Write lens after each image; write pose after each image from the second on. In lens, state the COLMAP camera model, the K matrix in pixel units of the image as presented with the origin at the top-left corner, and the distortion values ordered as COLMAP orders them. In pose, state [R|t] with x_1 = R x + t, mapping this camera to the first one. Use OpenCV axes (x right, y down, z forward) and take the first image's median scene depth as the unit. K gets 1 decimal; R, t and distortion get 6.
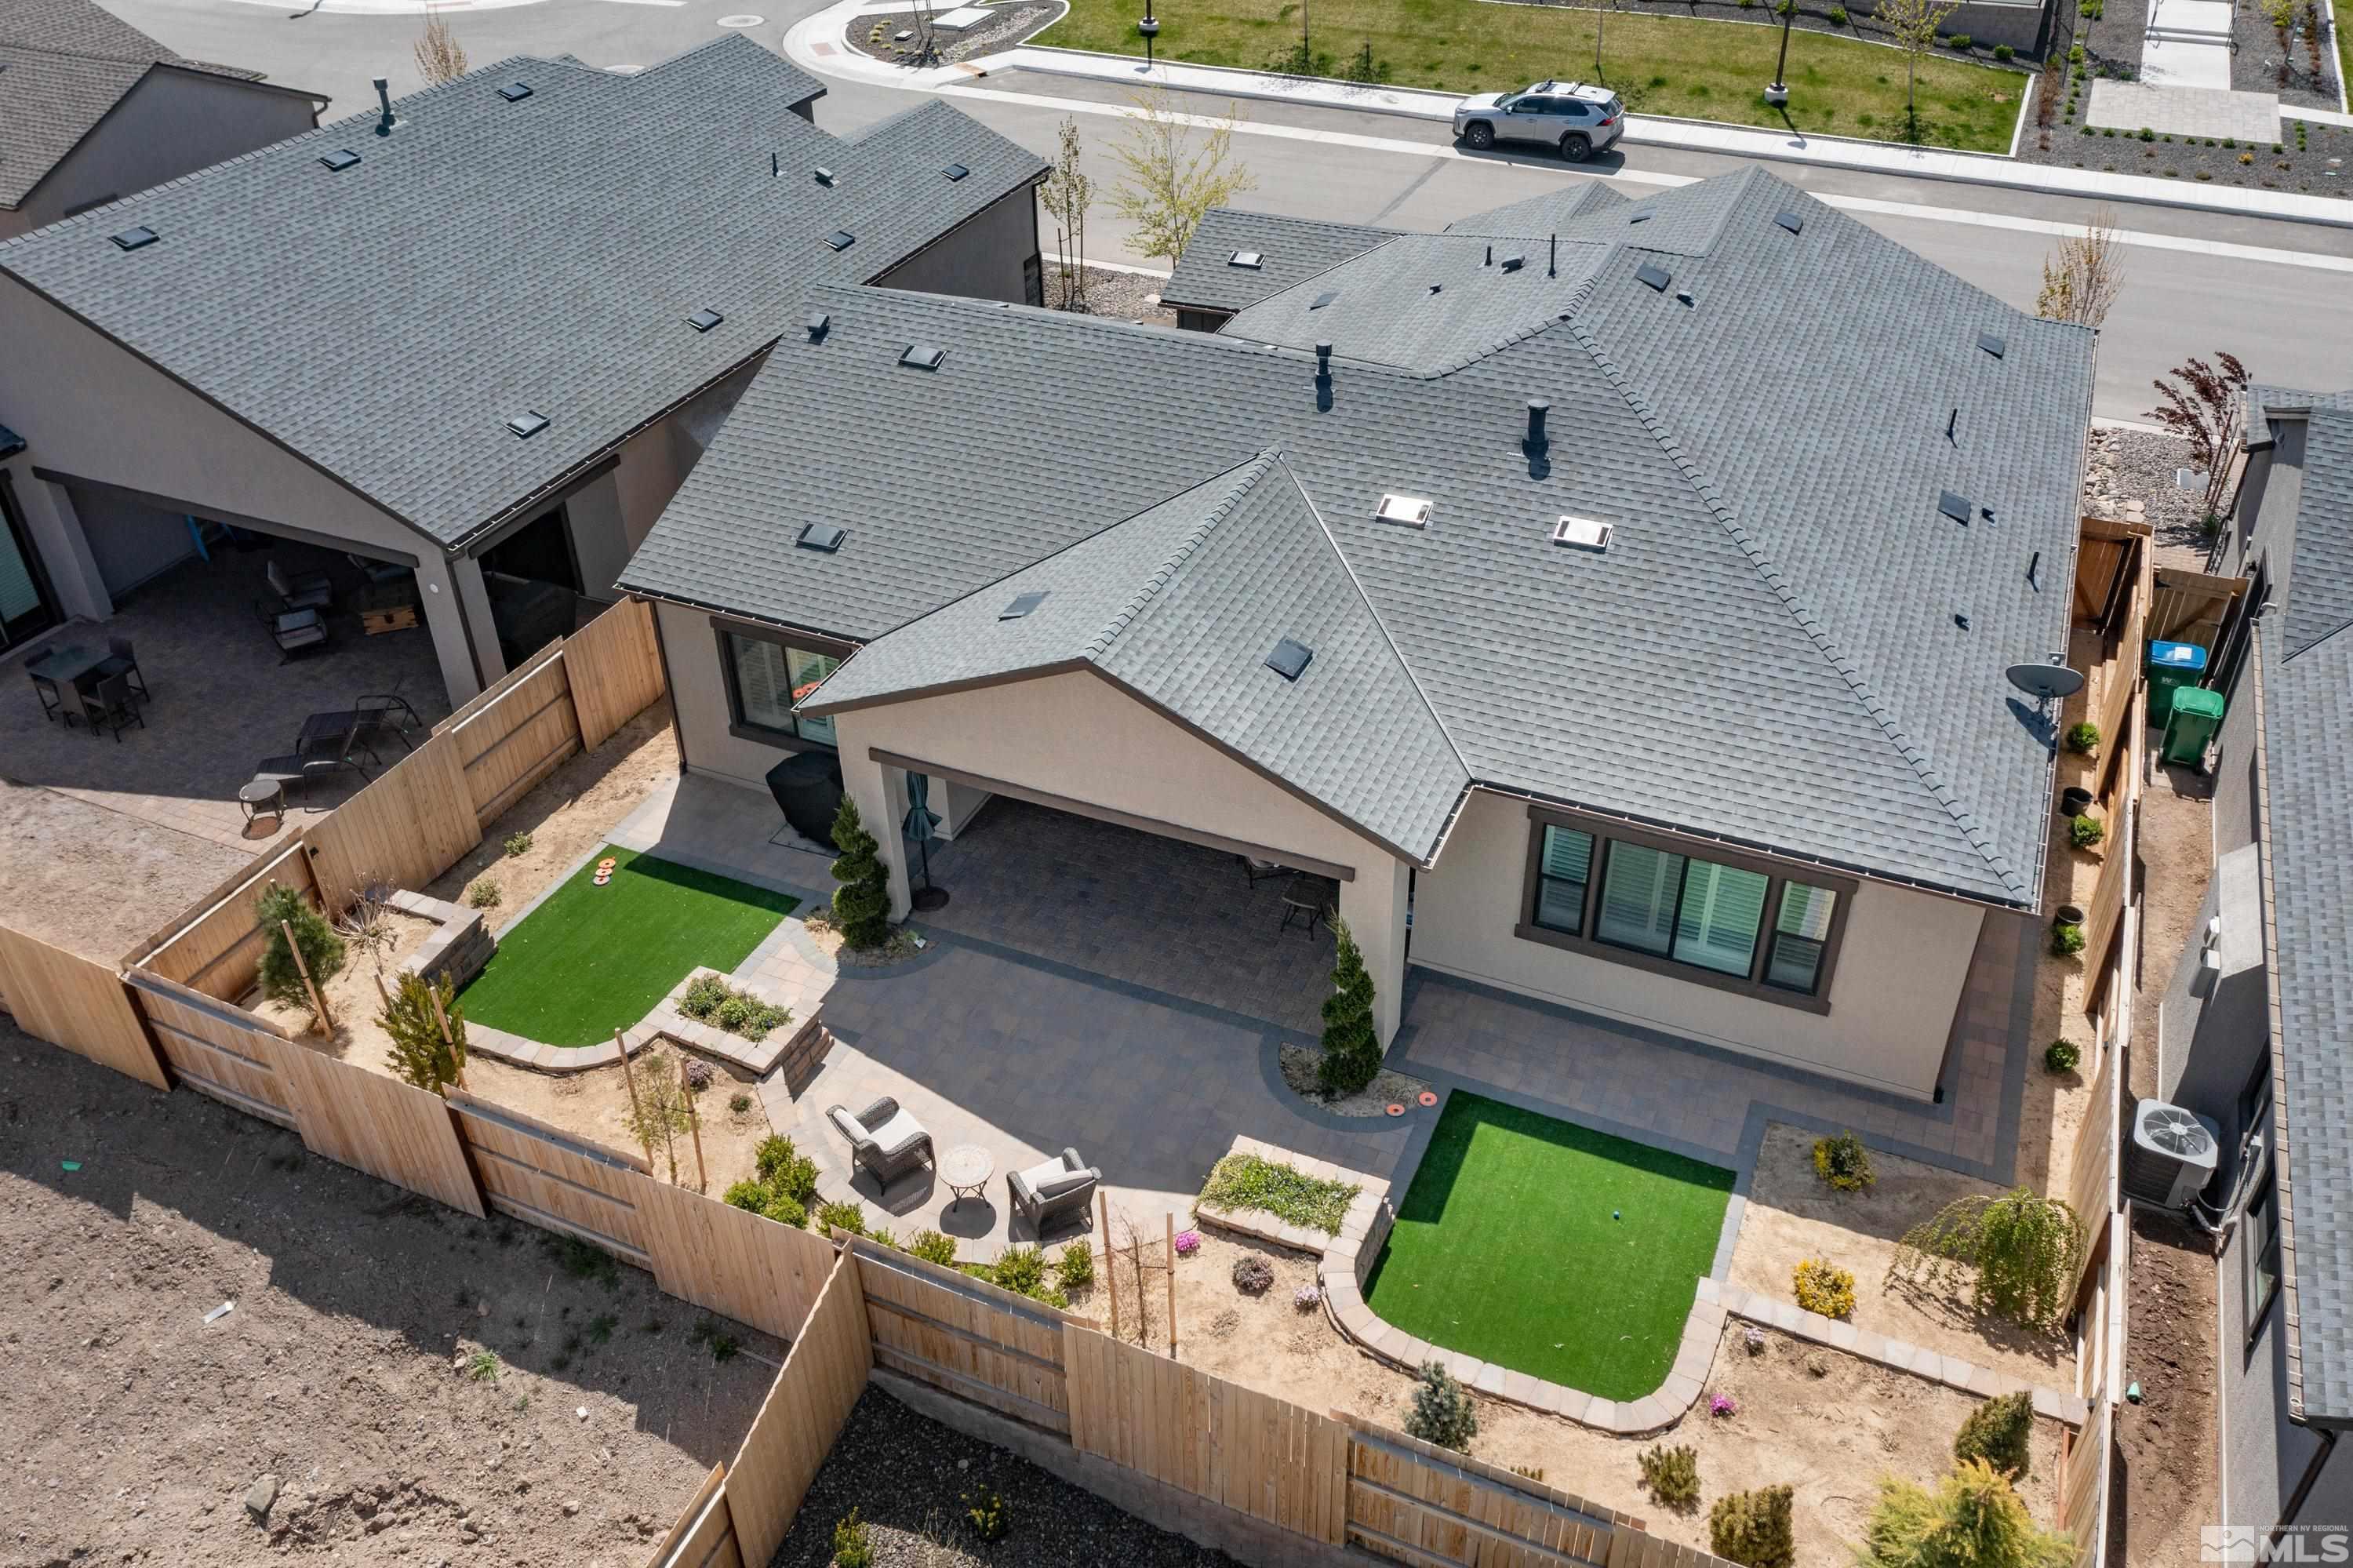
lens RADIAL K [[1843.7, 0, 1176.5], [0, 1843.7, 784.0], [0, 0, 1]] dist [0.000090, 0.003345]
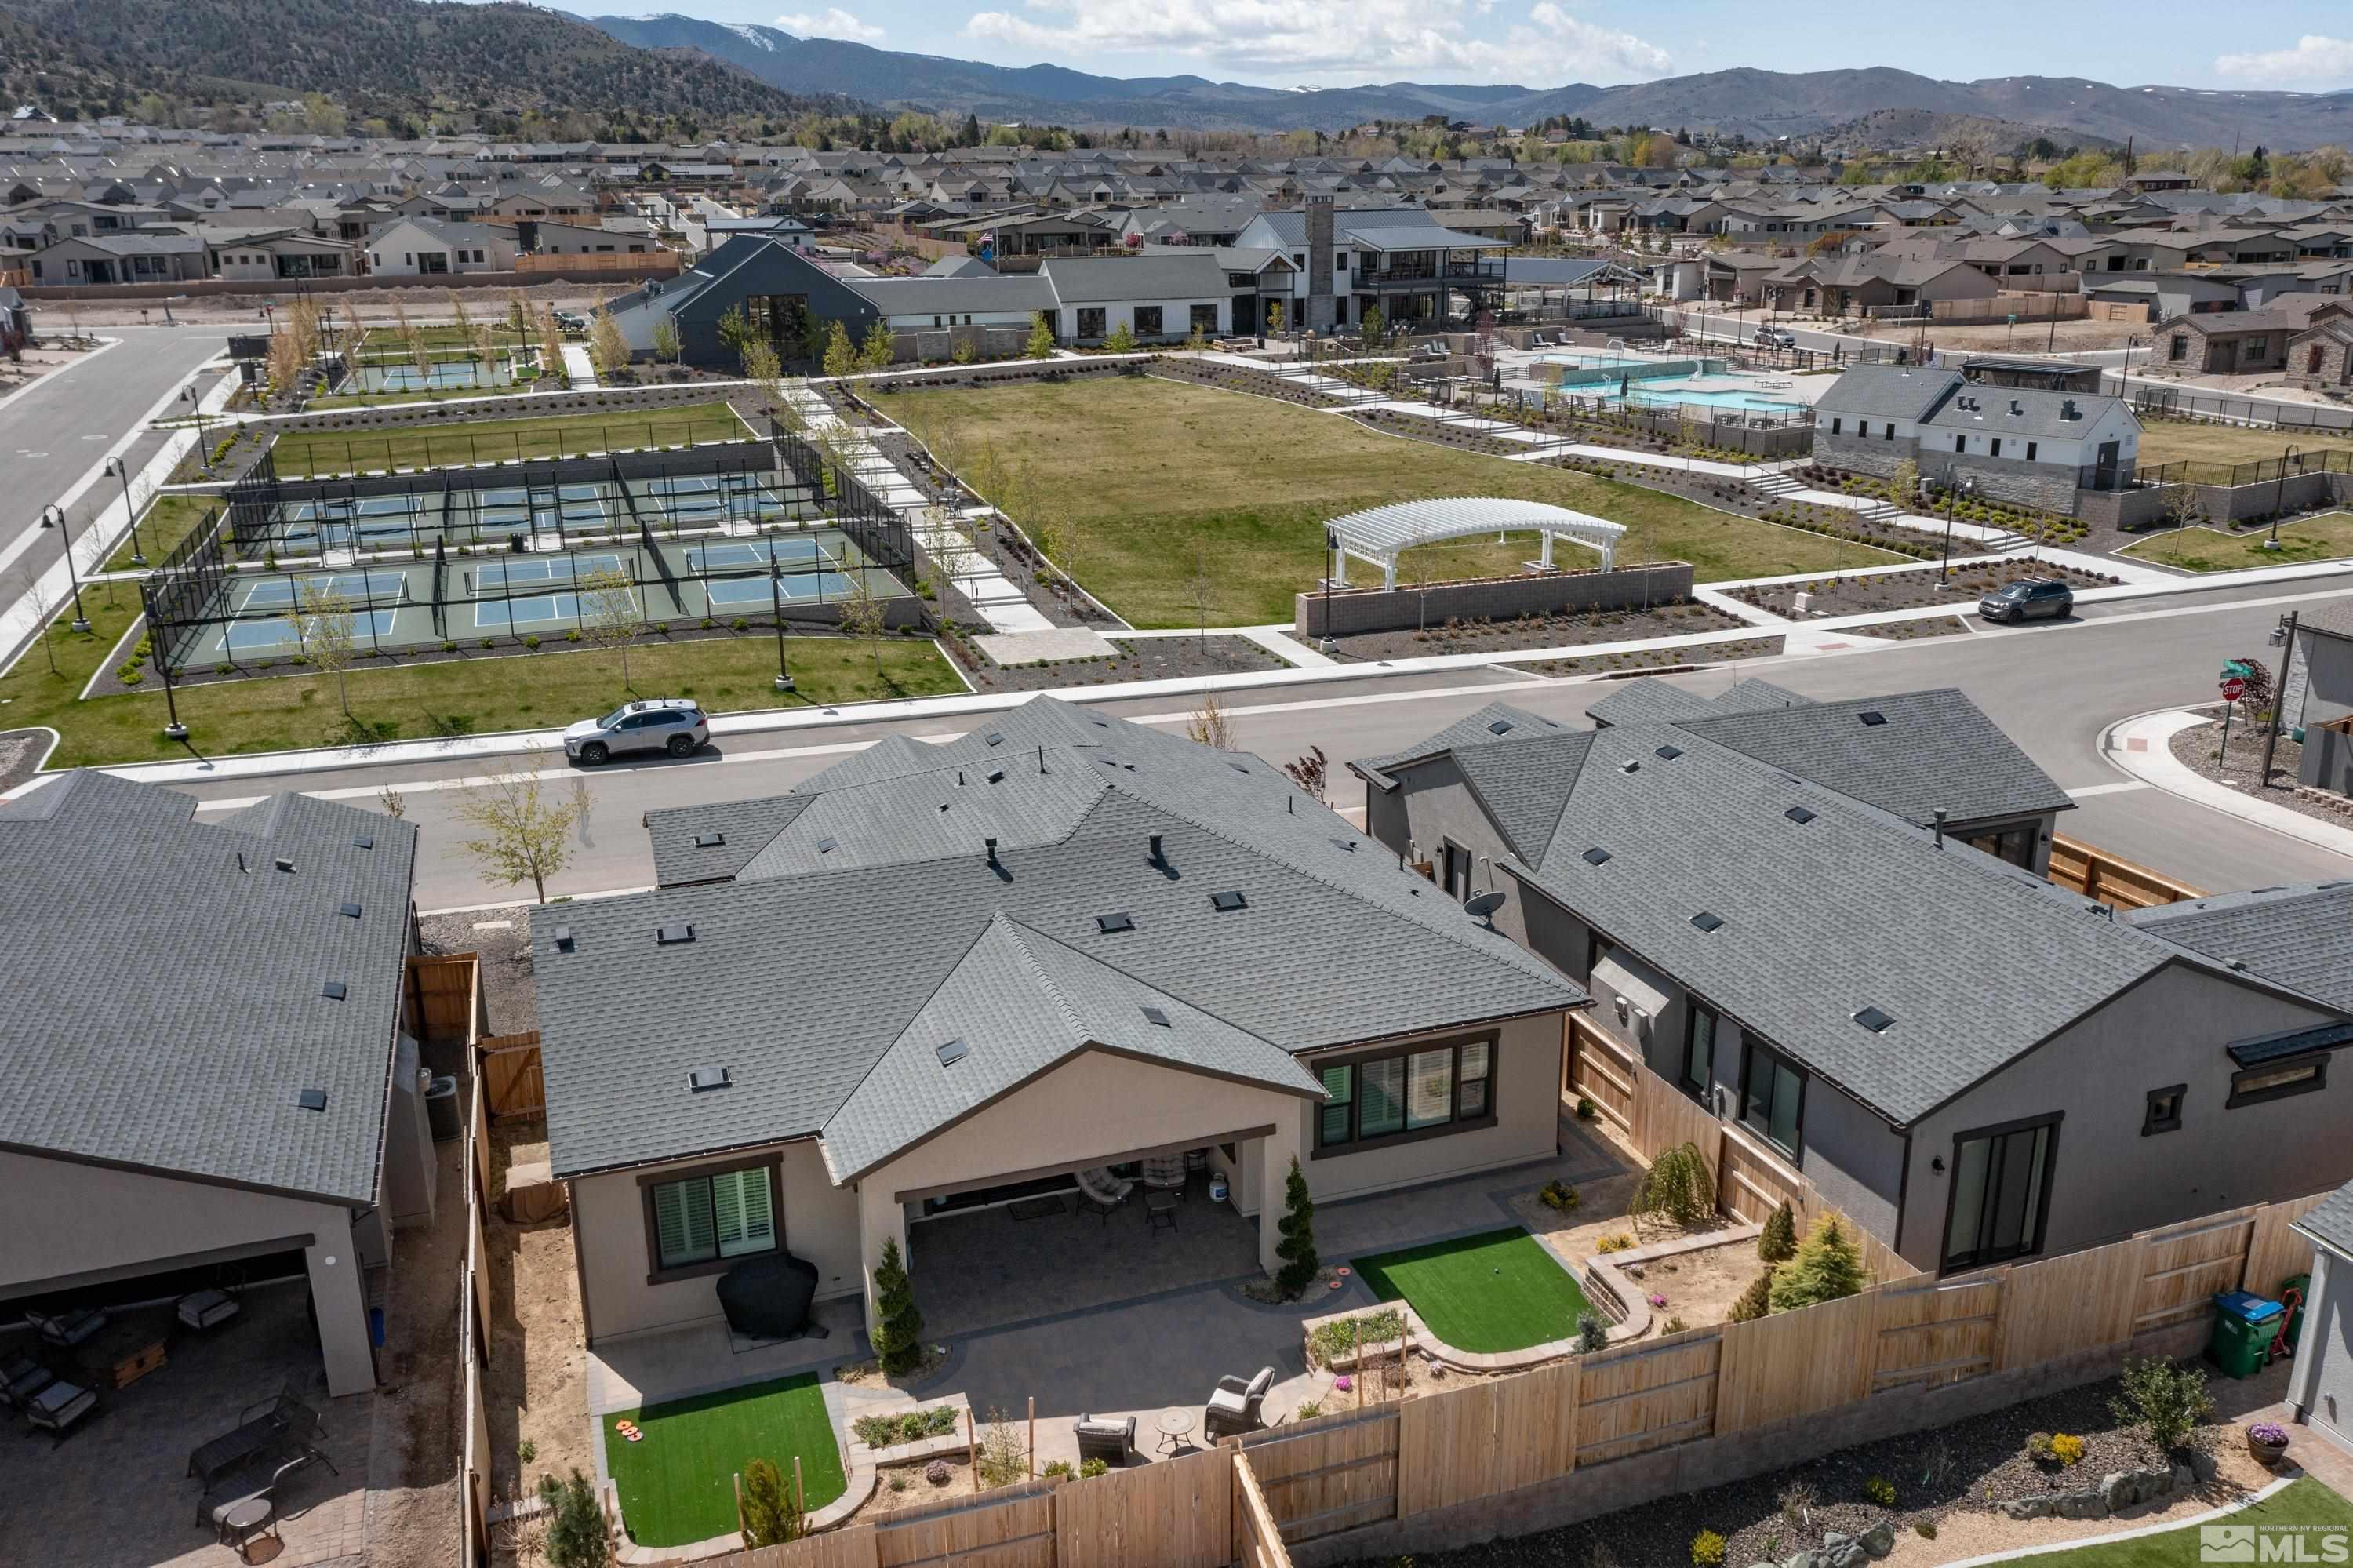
lens RADIAL K [[1843.7, 0, 1176.5], [0, 1843.7, 784.0], [0, 0, 1]] dist [0.000090, 0.003345]
pose [[0.732068, -0.200528, 0.651049, -0.335467], [0.396800, 0.902354, -0.168248, 0.006865], [-0.553739, 0.381505, 0.740154, -0.058305]]
